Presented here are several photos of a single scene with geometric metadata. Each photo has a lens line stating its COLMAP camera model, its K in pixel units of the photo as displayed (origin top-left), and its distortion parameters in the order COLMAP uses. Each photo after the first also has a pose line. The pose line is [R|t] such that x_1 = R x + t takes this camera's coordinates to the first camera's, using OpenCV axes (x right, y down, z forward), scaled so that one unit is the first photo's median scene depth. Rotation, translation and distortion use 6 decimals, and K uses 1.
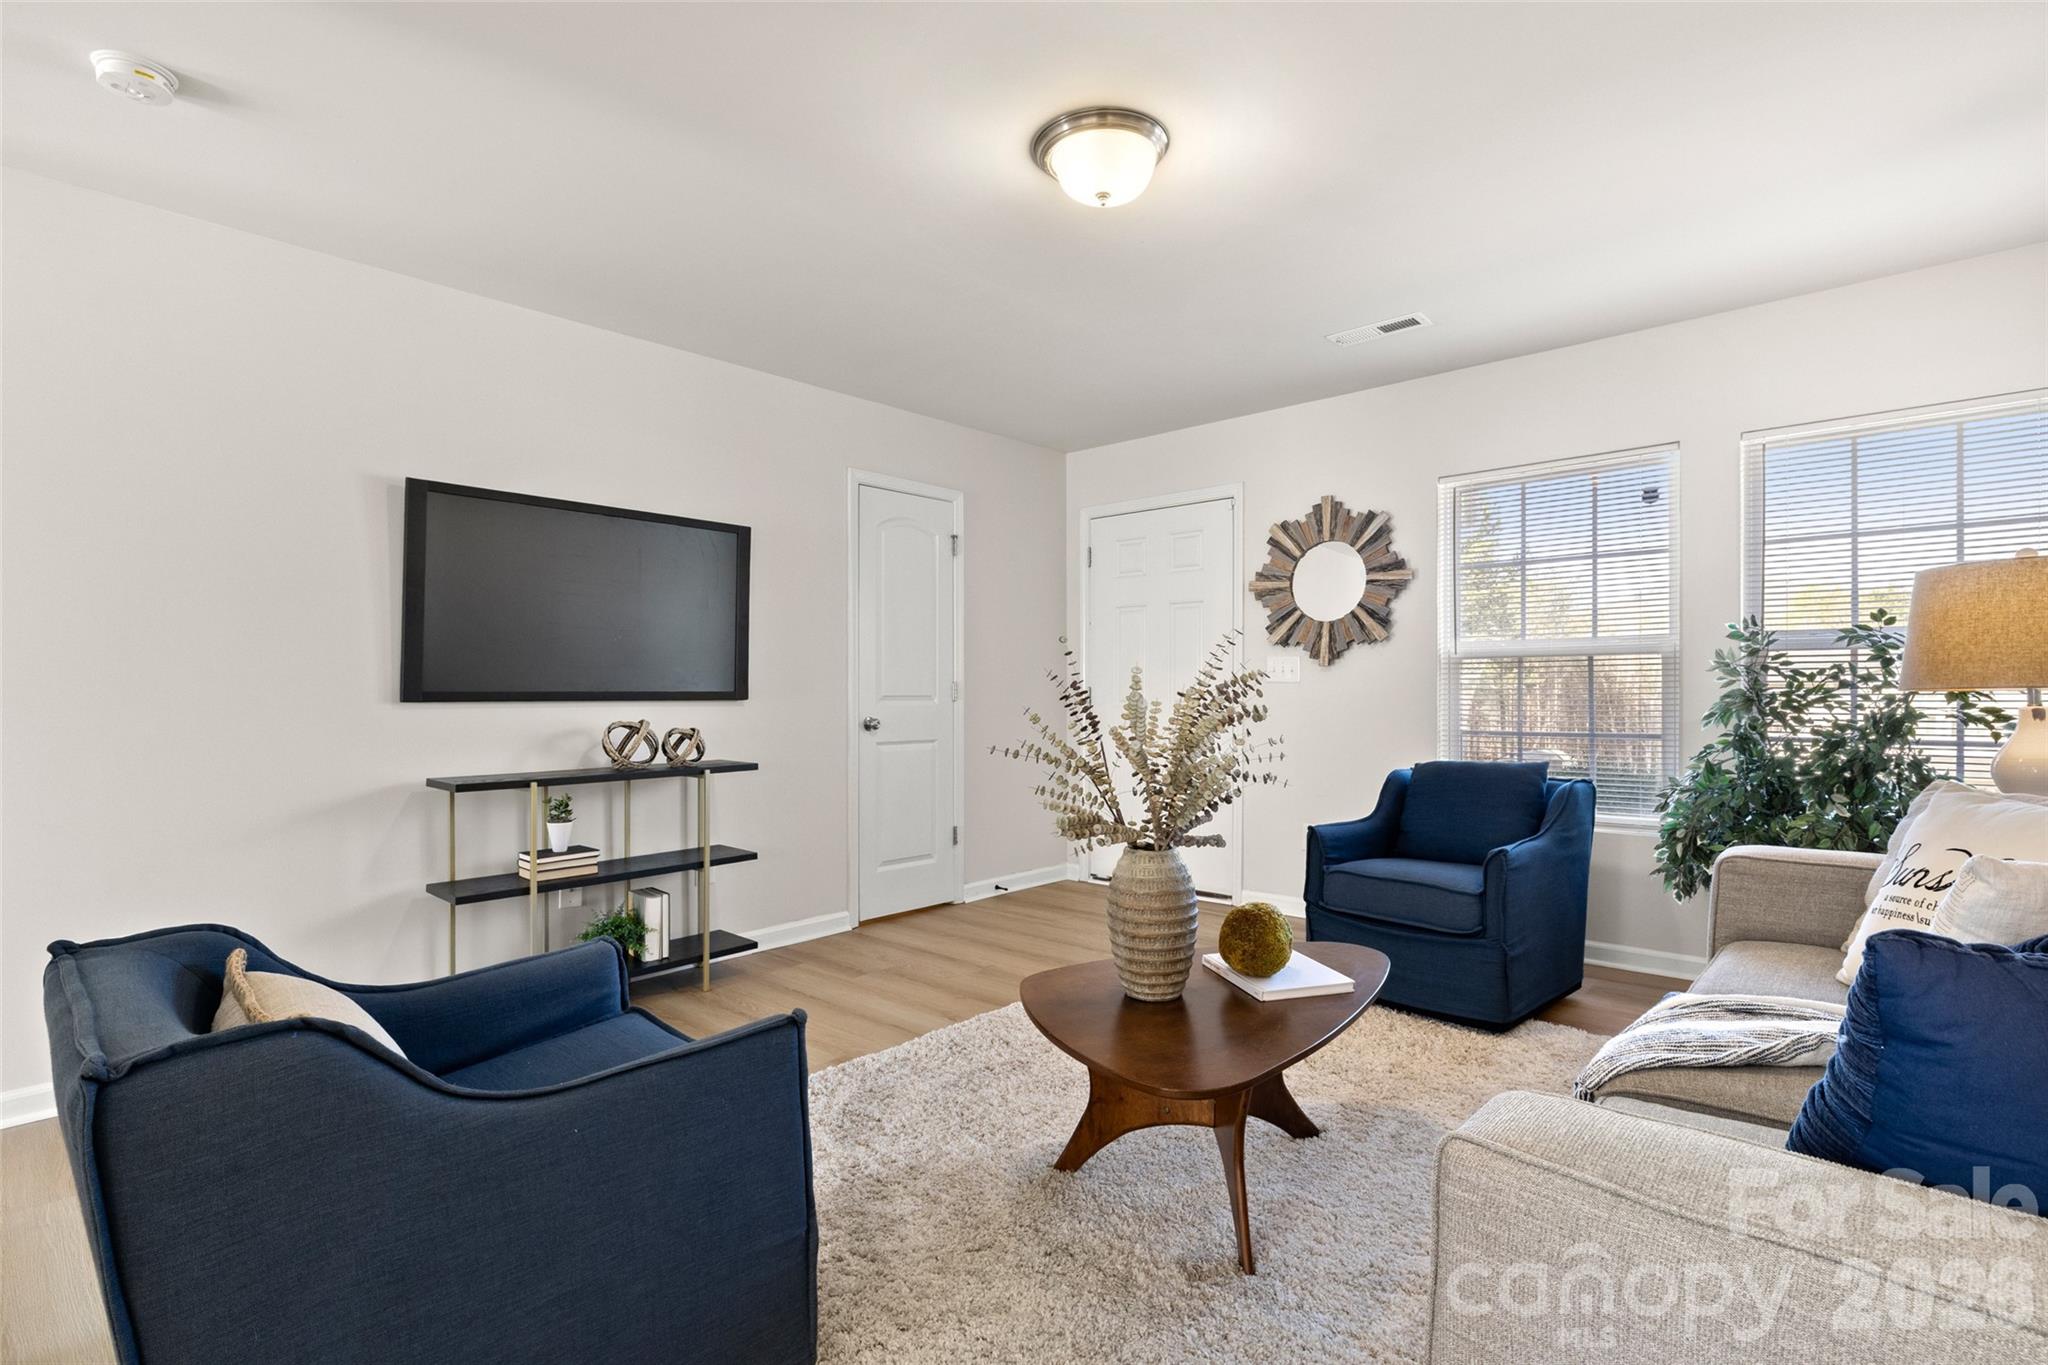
lens RADIAL K [[982.3, 0, 1021.5], [0, 982.3, 691.1], [0, 0, 1]] dist [-0.002596, -0.000625]
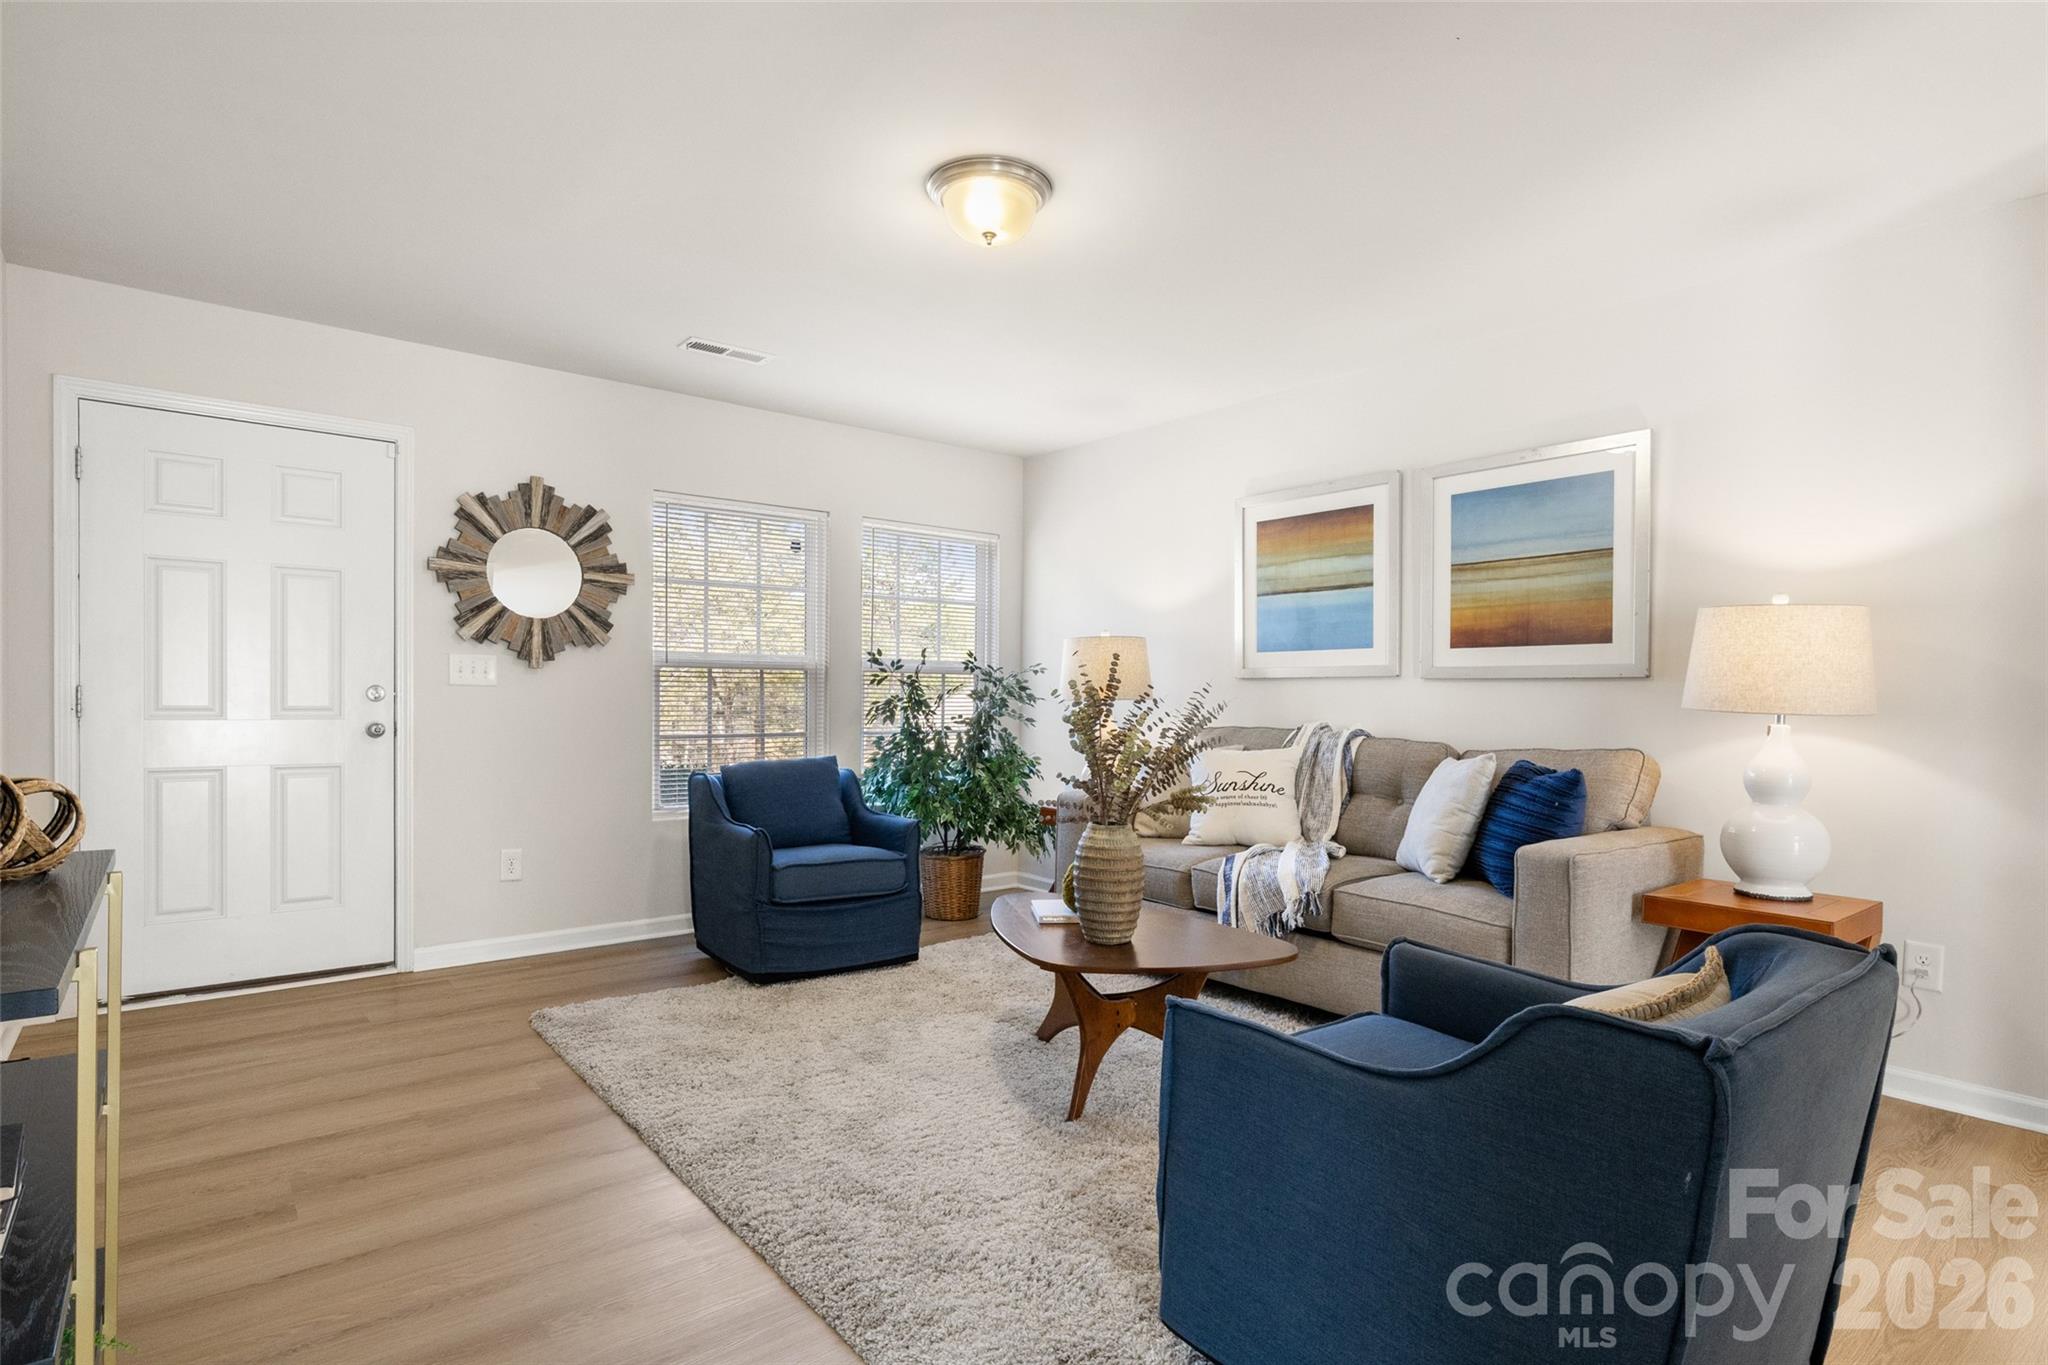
lens RADIAL K [[1025.1, 0, 1022.3], [0, 1025.1, 711.2], [0, 0, 1]] dist [-0.001712, -0.000345]
pose [[0.137274, -0.005194, 0.990519, -0.540157], [-0.001423, 0.999984, 0.005441, 0.007780], [-0.990532, -0.002156, 0.137265, 0.425400]]
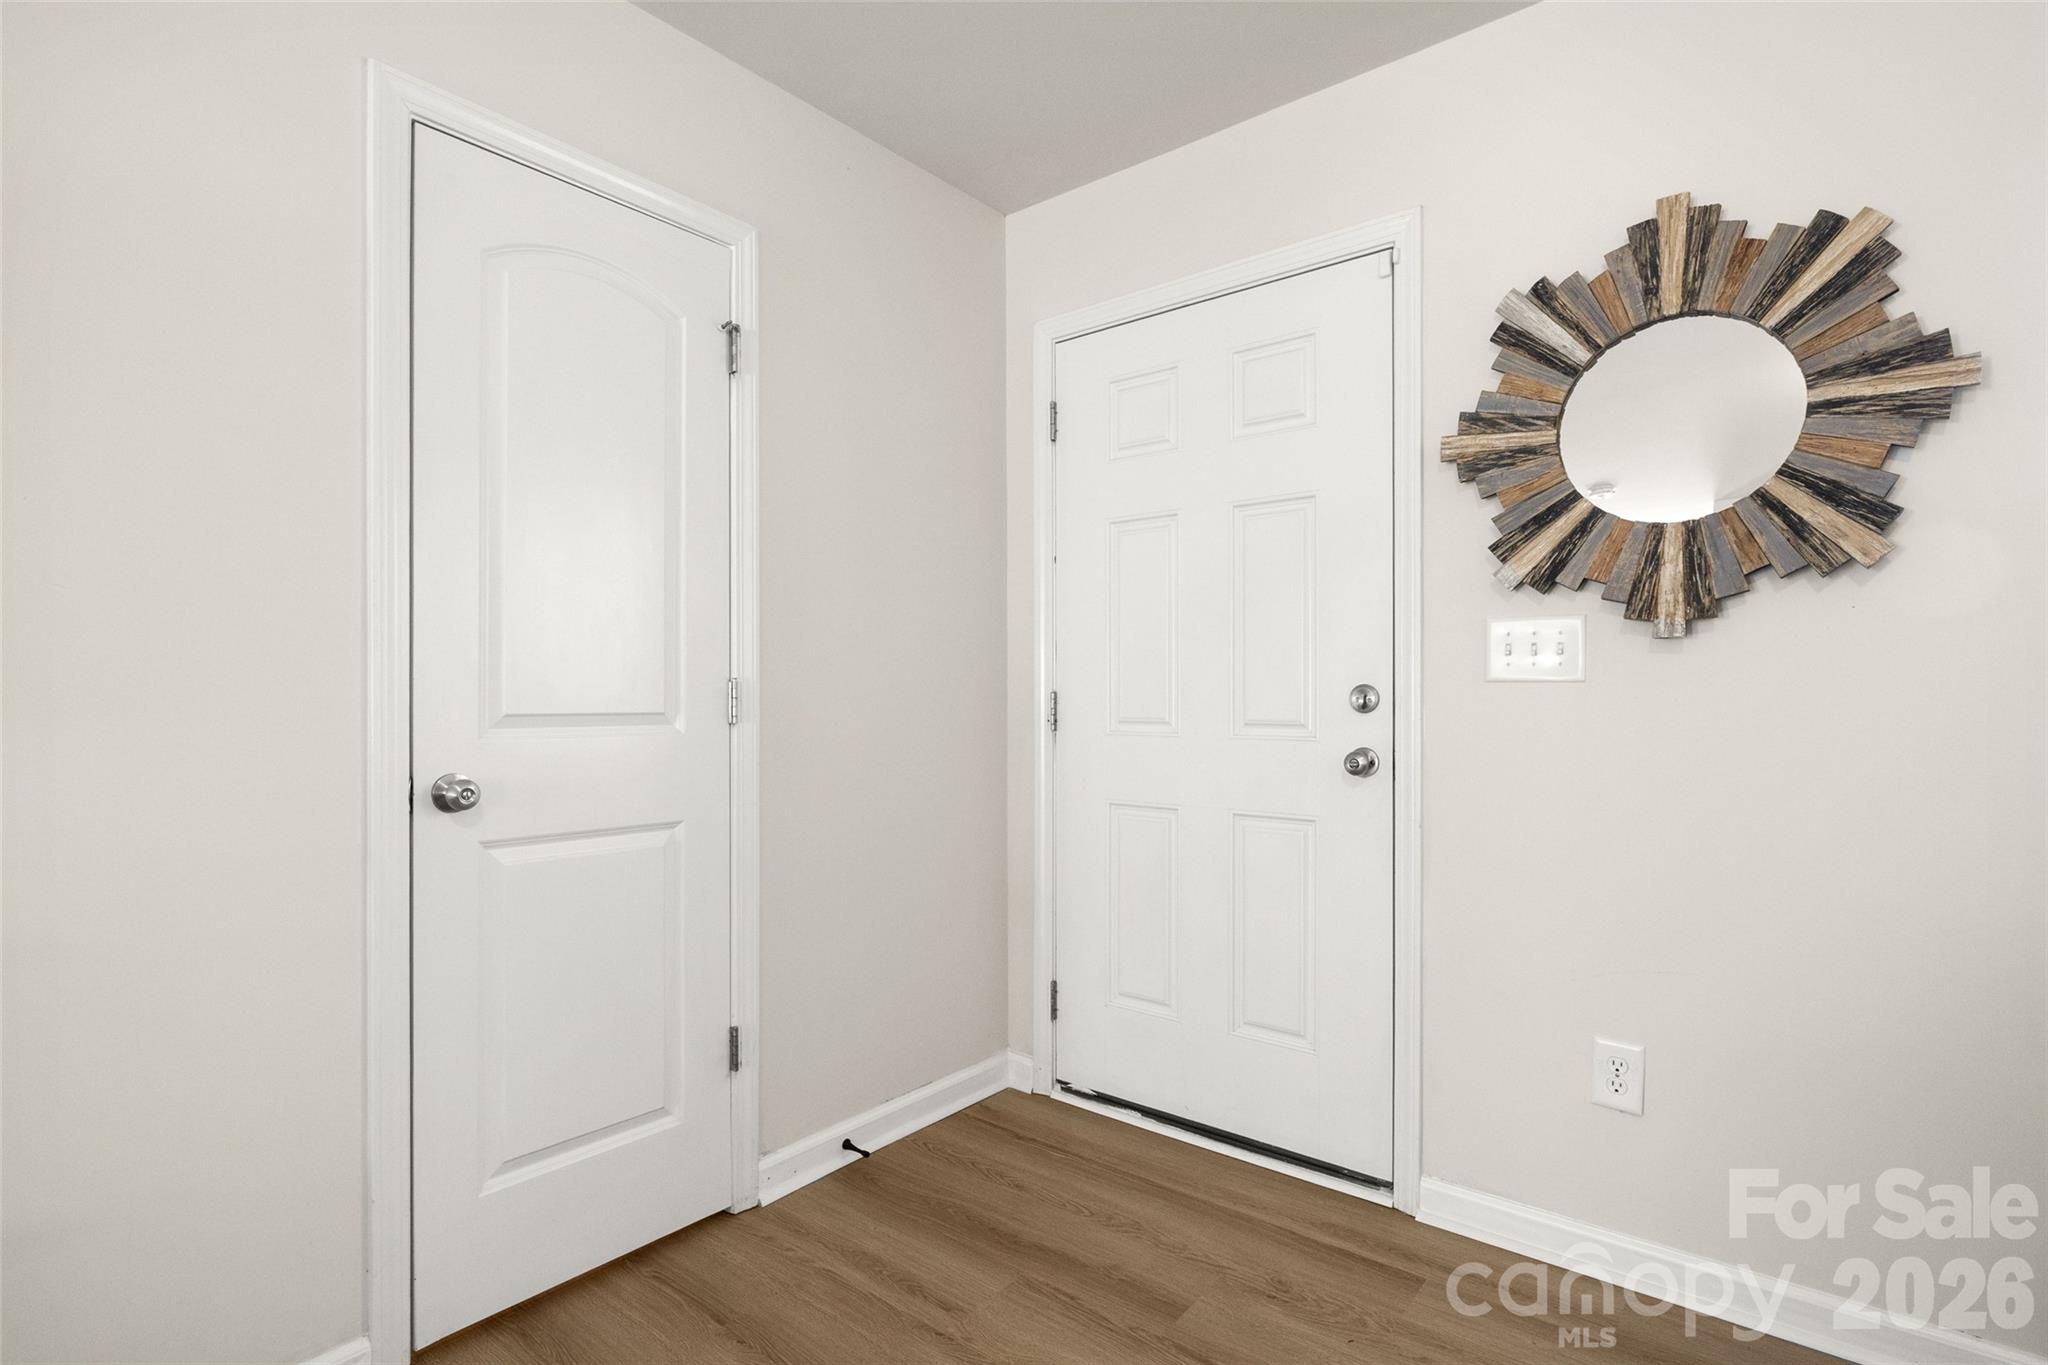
lens RADIAL K [[982.3, 0, 1021.5], [0, 982.3, 691.1], [0, 0, 1]] dist [-0.002596, -0.000625]
pose [[0.998689, 0.000890, 0.051180, 0.034388], [-0.000623, 0.999986, -0.005220, -0.002405], [-0.051184, 0.005182, 0.998676, 0.615310]]
